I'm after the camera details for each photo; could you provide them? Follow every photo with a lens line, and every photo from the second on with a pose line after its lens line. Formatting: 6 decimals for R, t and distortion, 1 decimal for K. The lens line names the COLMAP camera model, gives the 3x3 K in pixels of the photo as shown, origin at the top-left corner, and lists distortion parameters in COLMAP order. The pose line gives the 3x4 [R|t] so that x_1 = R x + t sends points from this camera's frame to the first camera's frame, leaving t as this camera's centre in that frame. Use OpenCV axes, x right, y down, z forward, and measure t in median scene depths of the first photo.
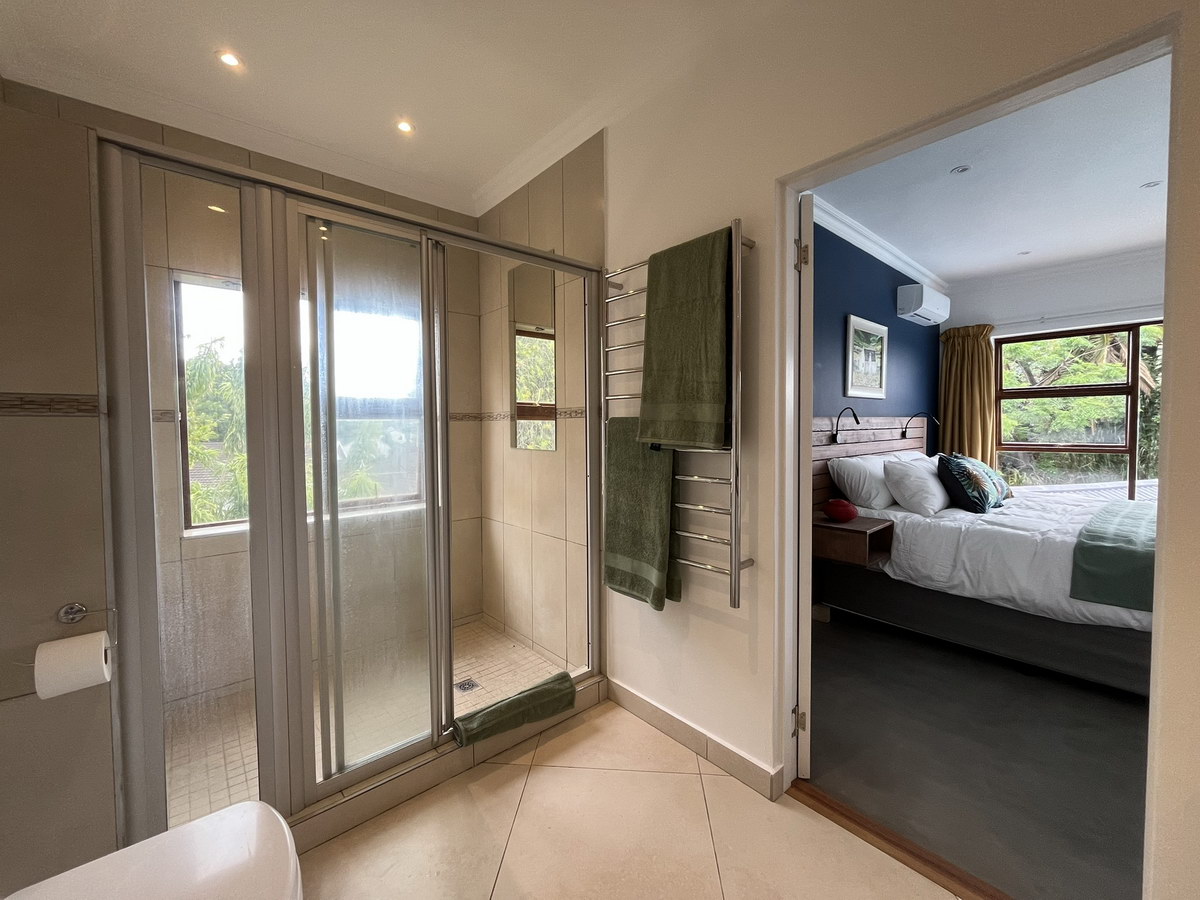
lens RADIAL K [[483.2, 0, 592.1], [0, 483.2, 444.6], [0, 0, 1]] dist [-0.001330, -0.000042]
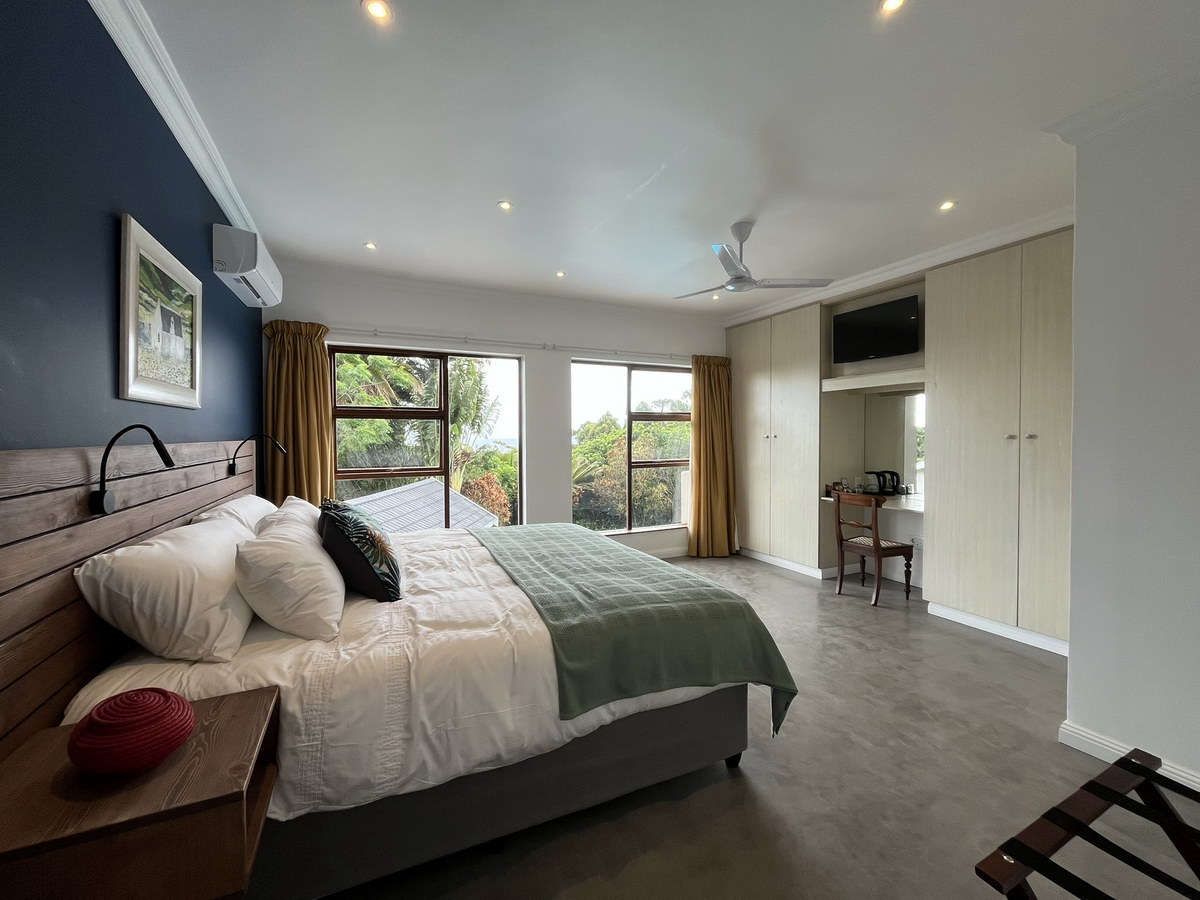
lens RADIAL K [[483.2, 0, 593.6], [0, 483.2, 442.4], [0, 0, 1]] dist [-0.001330, -0.000042]
pose [[0.271015, -0.003162, 0.962570, 0.210936], [0.035878, 0.999333, -0.006819, -0.039477], [-0.961906, 0.036383, 0.270948, 0.453357]]
